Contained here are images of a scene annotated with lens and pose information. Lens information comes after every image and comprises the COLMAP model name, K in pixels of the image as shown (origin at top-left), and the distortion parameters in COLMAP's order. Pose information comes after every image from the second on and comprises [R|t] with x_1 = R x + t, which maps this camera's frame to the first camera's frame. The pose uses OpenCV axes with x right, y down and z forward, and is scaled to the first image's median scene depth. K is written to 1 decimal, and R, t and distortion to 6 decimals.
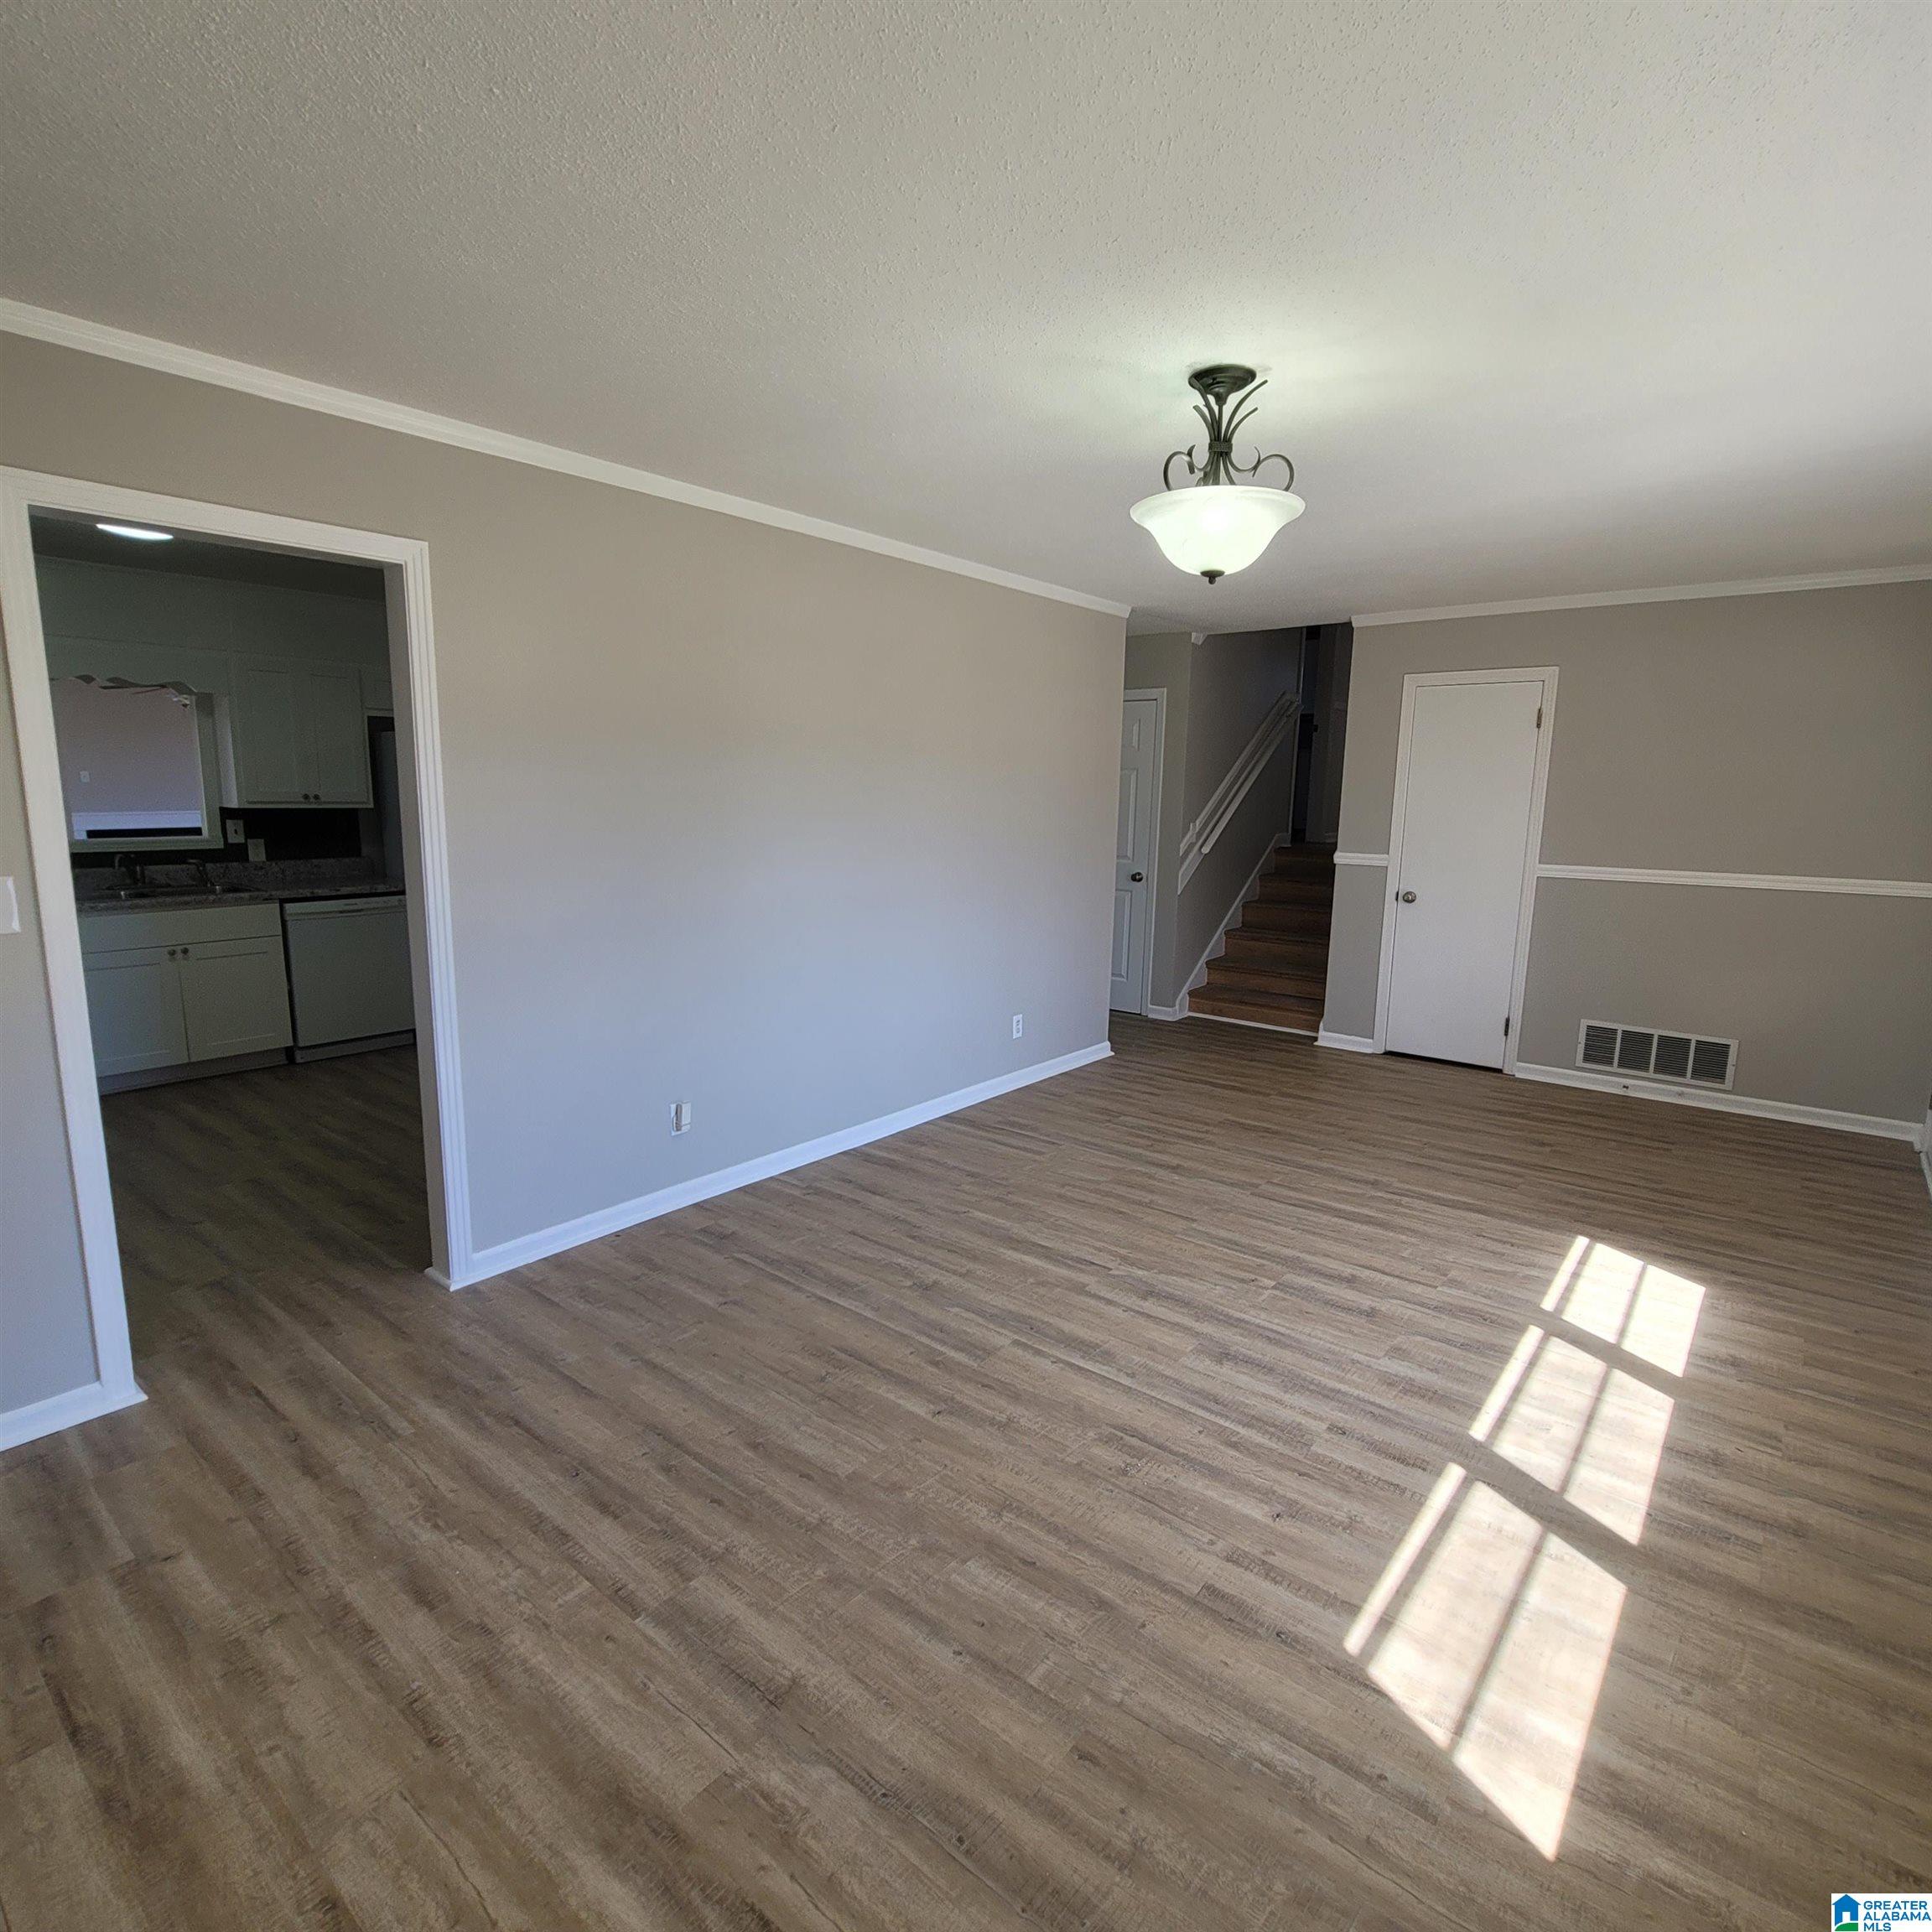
lens RADIAL K [[1049.9, 0, 953.0], [0, 1049.9, 961.2], [0, 0, 1]] dist [-0.003595, -0.001594]
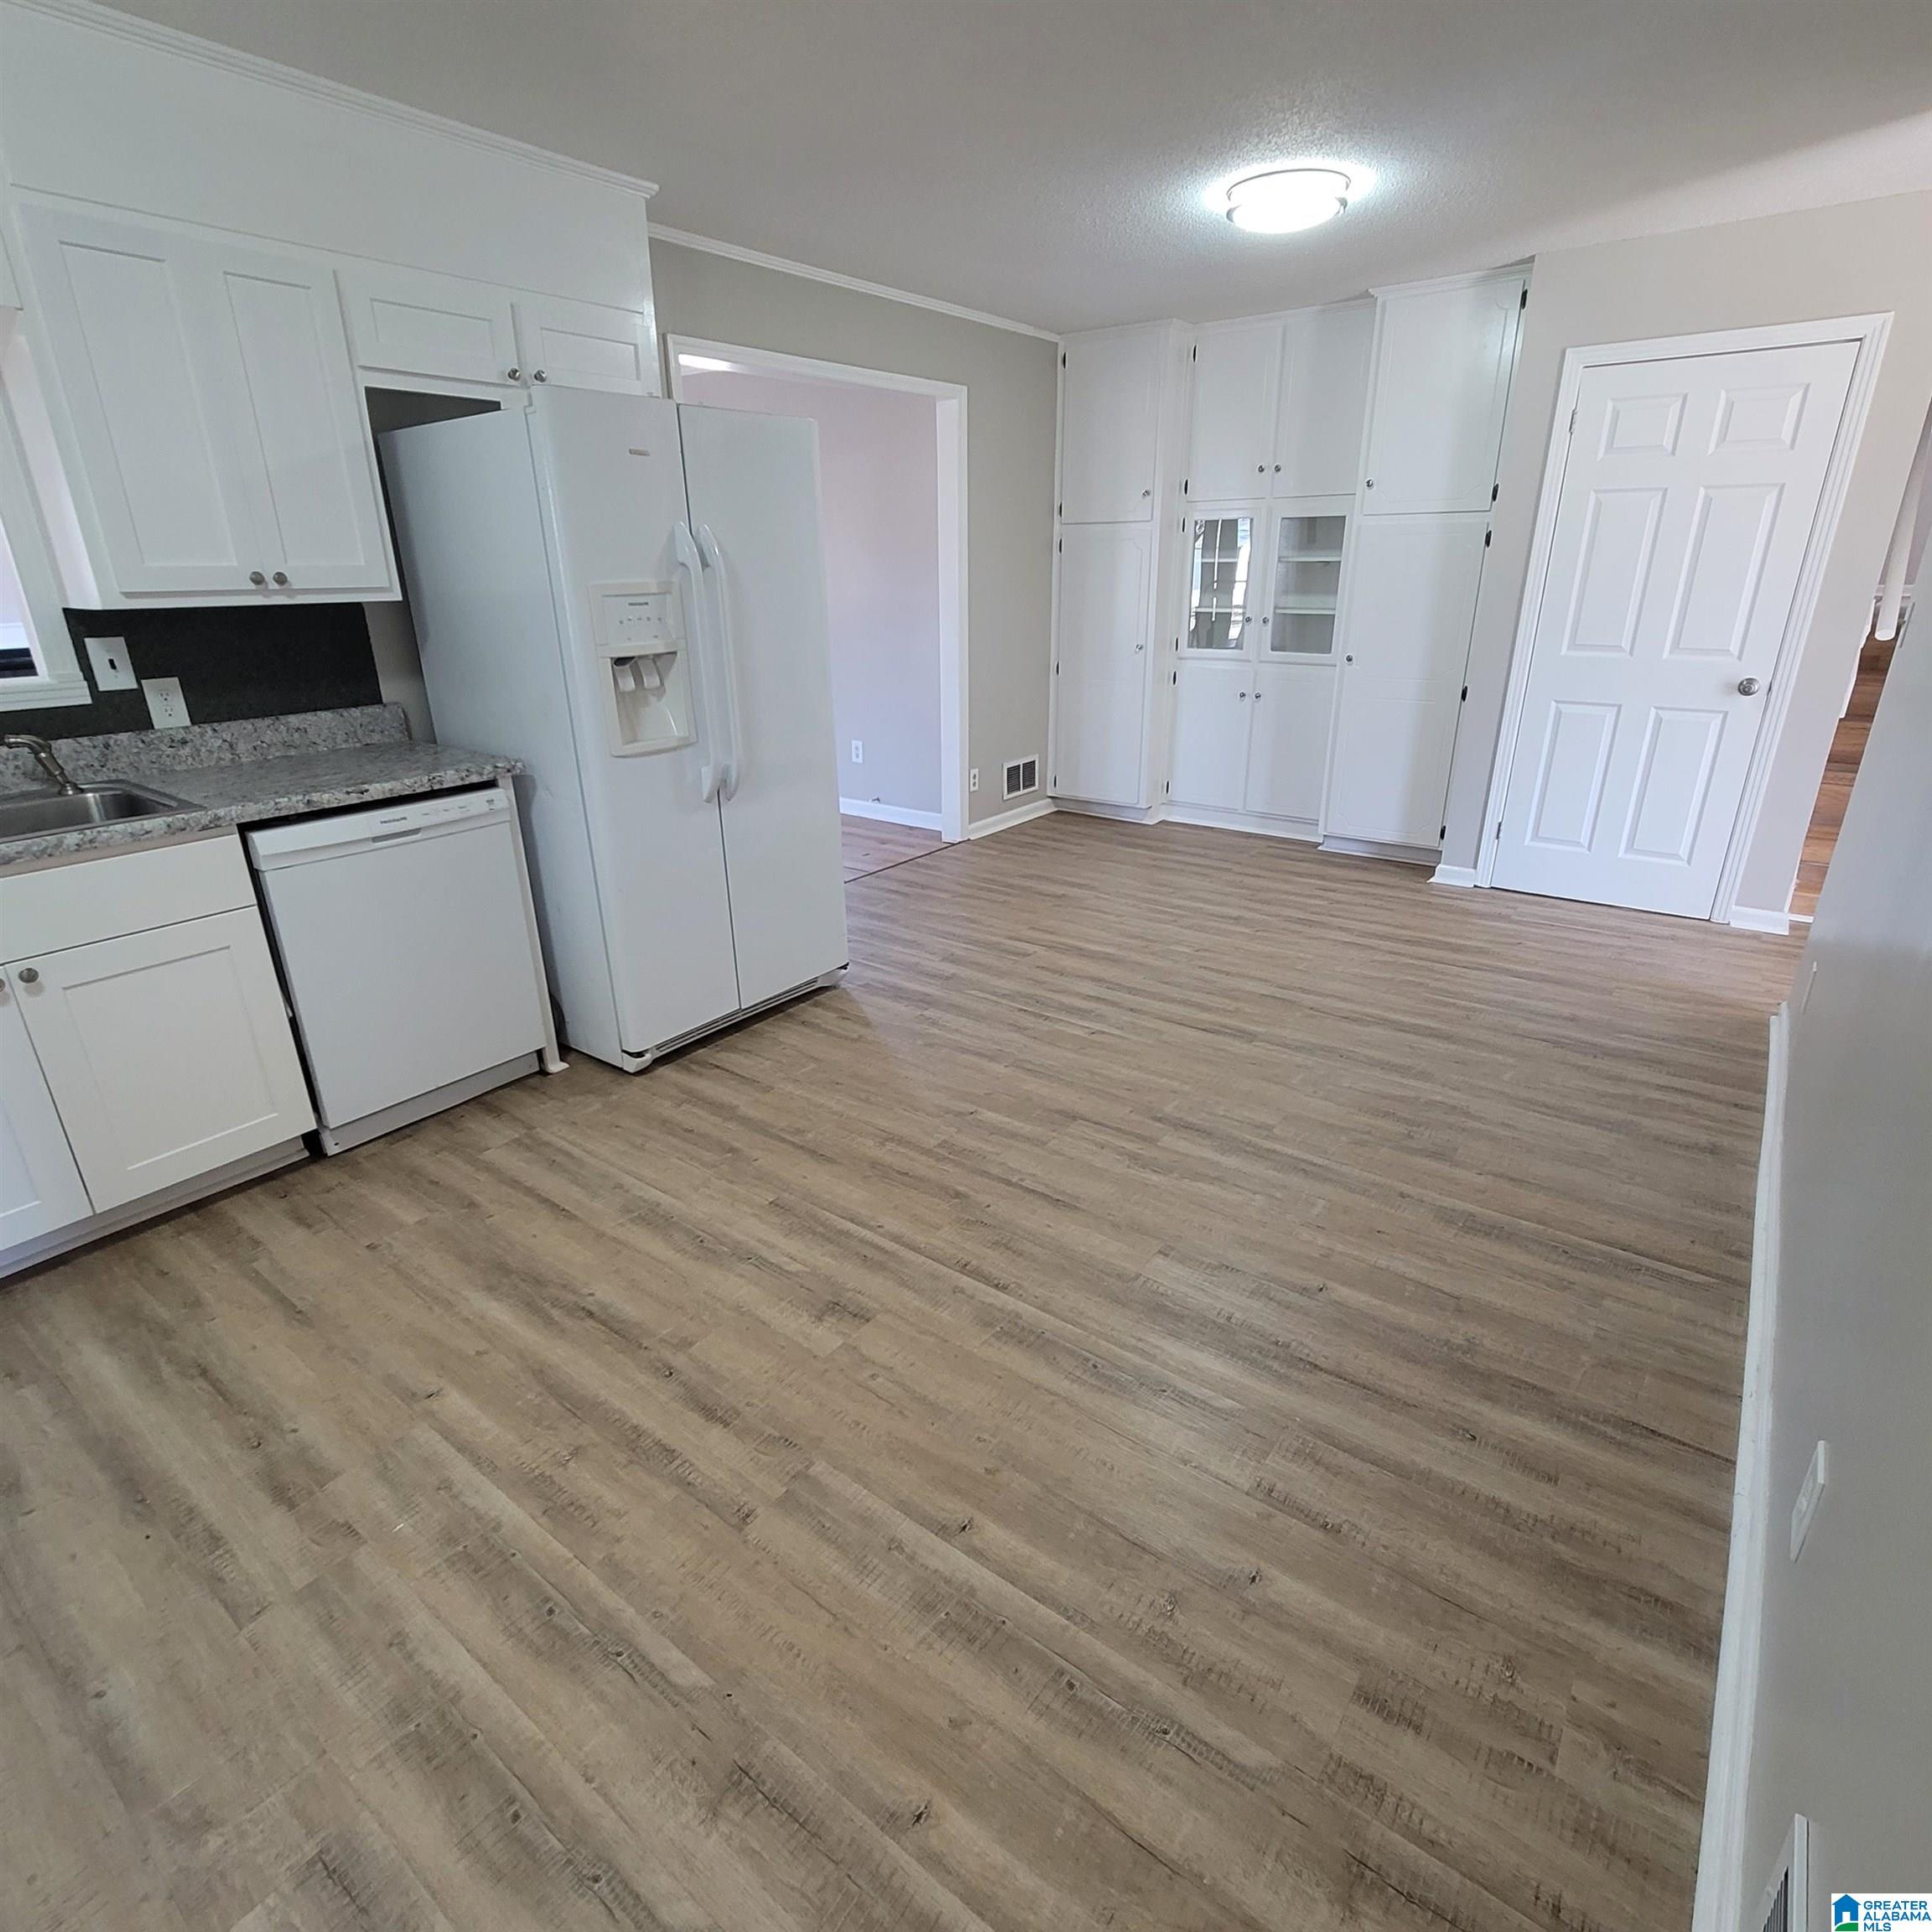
lens RADIAL K [[1046.7, 0, 959.0], [0, 1046.7, 962.6], [0, 0, 1]] dist [-0.007964, 0.001730]
pose [[0.998866, -0.040651, 0.024793, -0.118476], [0.034959, 0.979626, 0.197766, -0.026008], [-0.032327, -0.196675, 0.979936, 0.184530]]
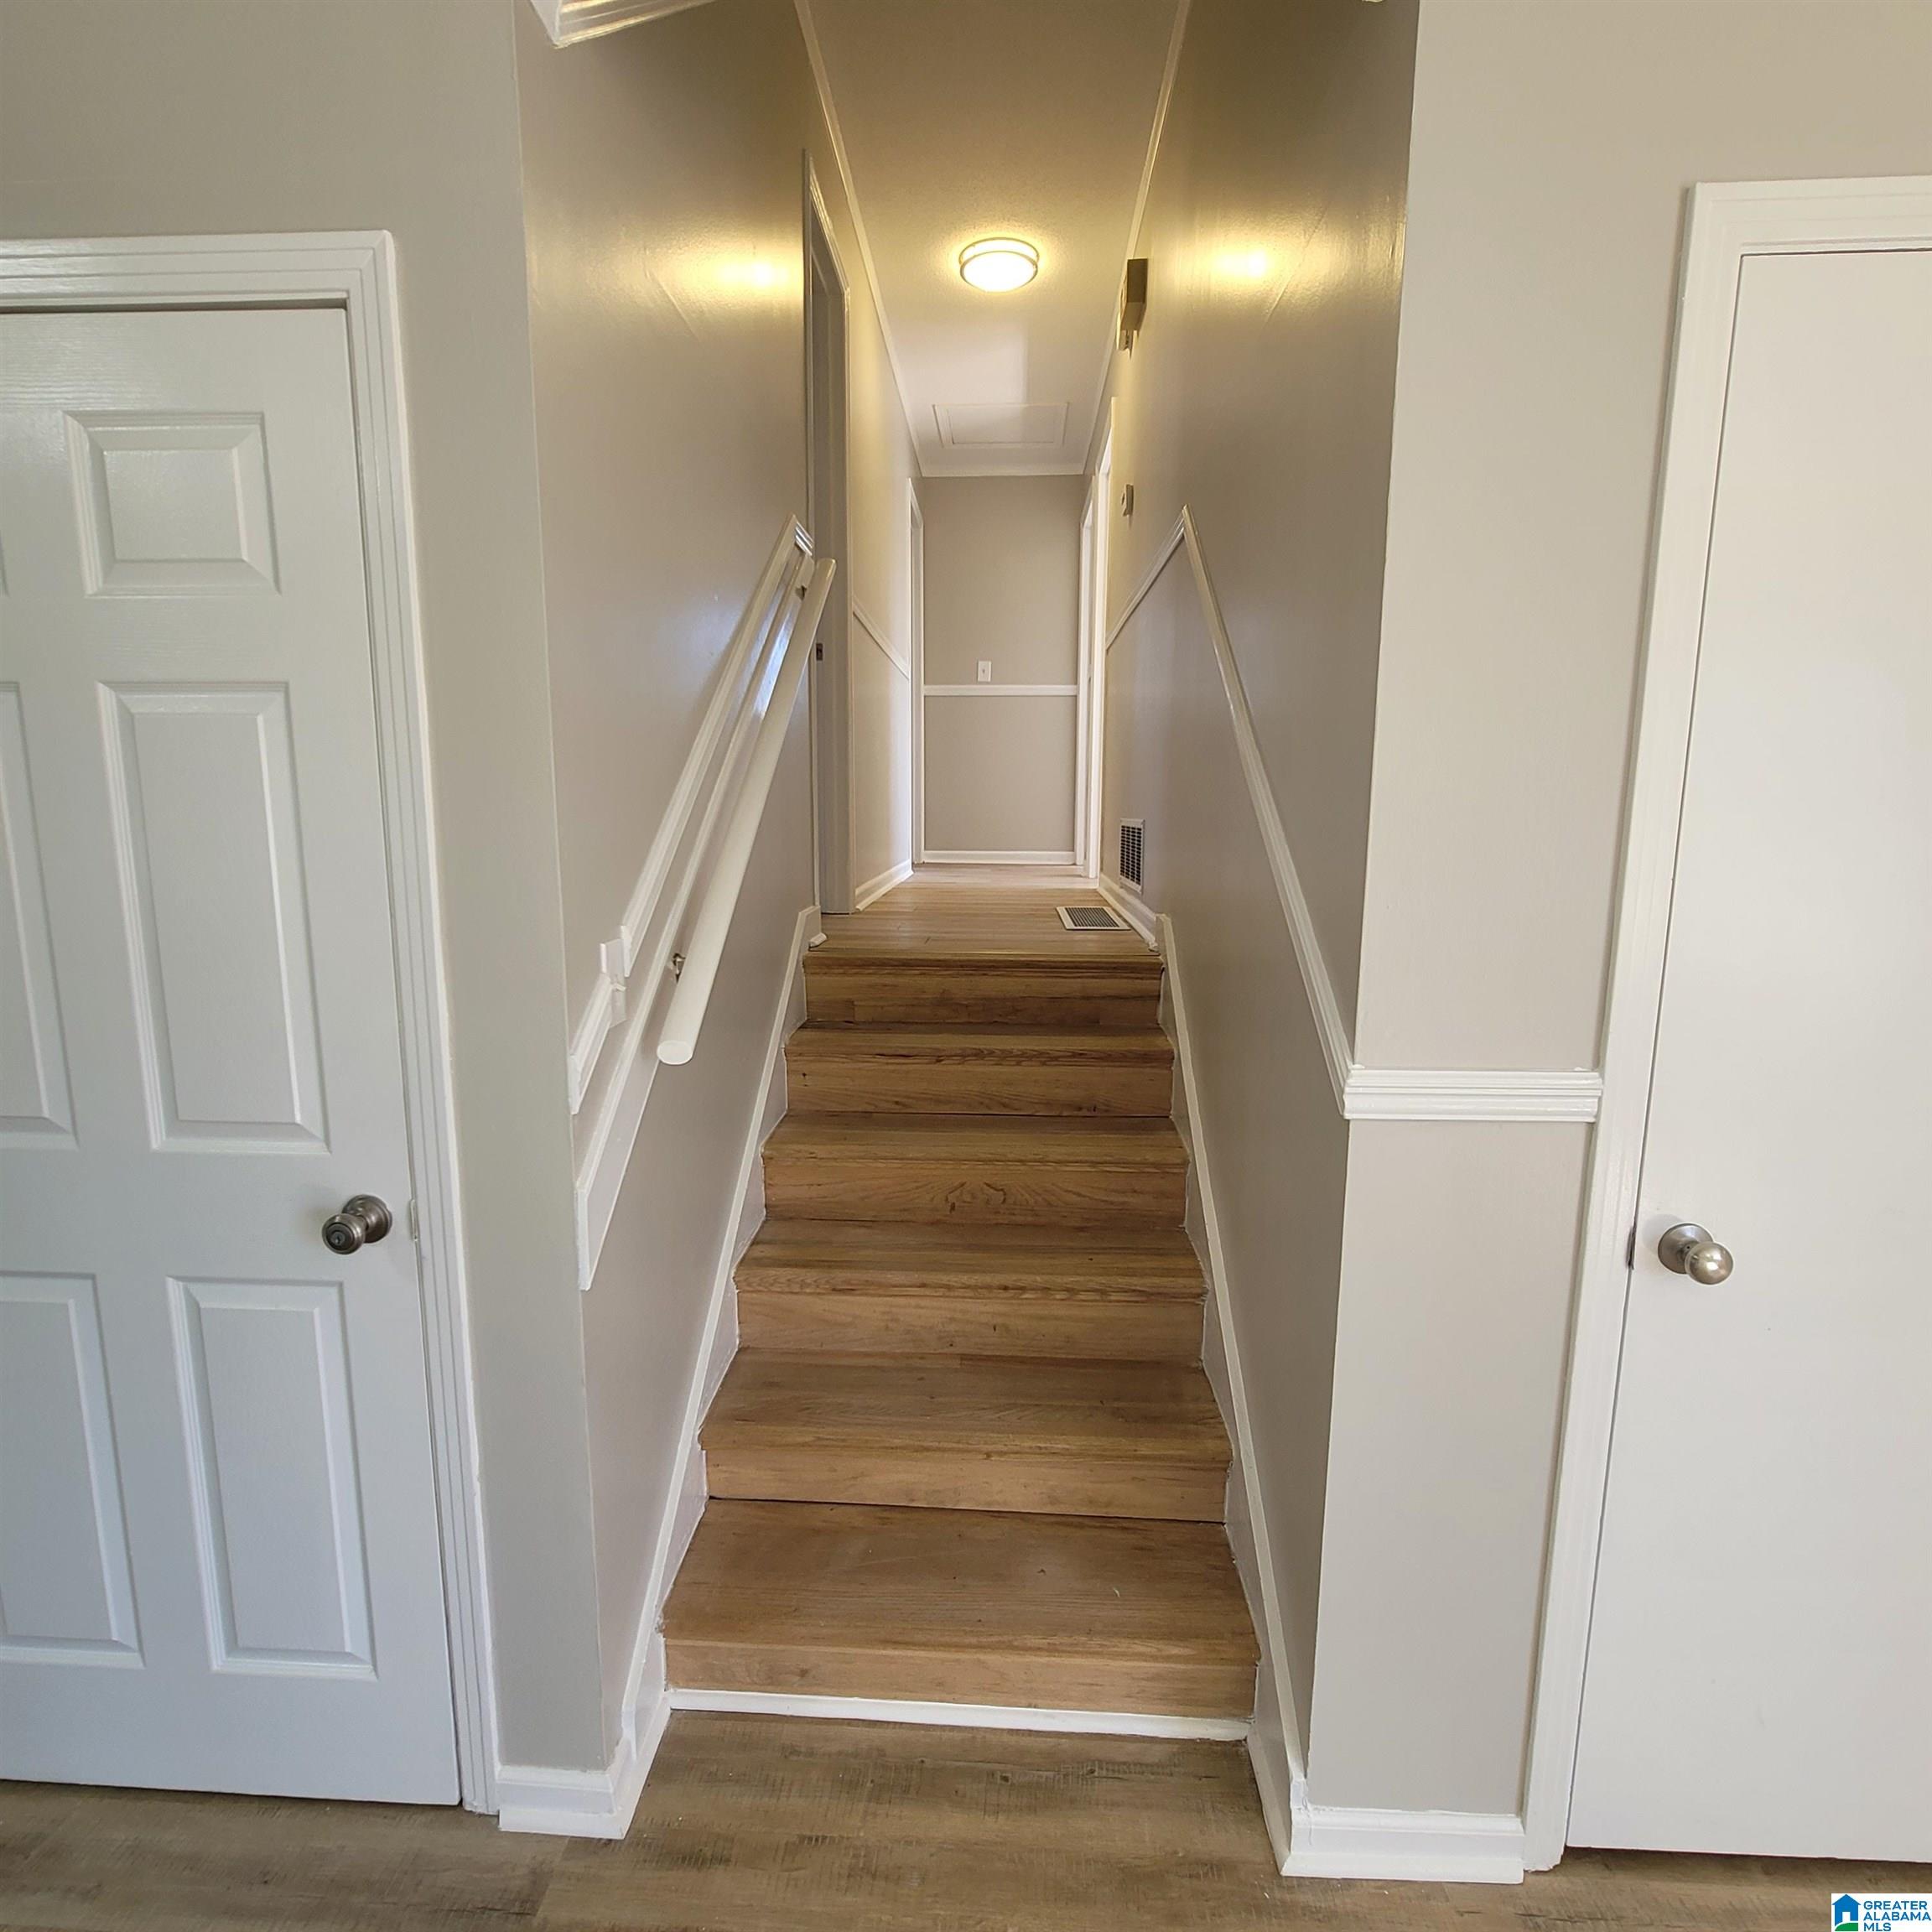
lens RADIAL K [[1033.4, 0, 942.4], [0, 1033.4, 959.2], [0, 0, 1]] dist [-0.004734, -0.004009]
pose [[0.804212, -0.101780, 0.585562, 0.066660], [0.108504, 0.993813, 0.023720, -0.052992], [-0.584354, 0.044460, 0.810280, 0.332317]]
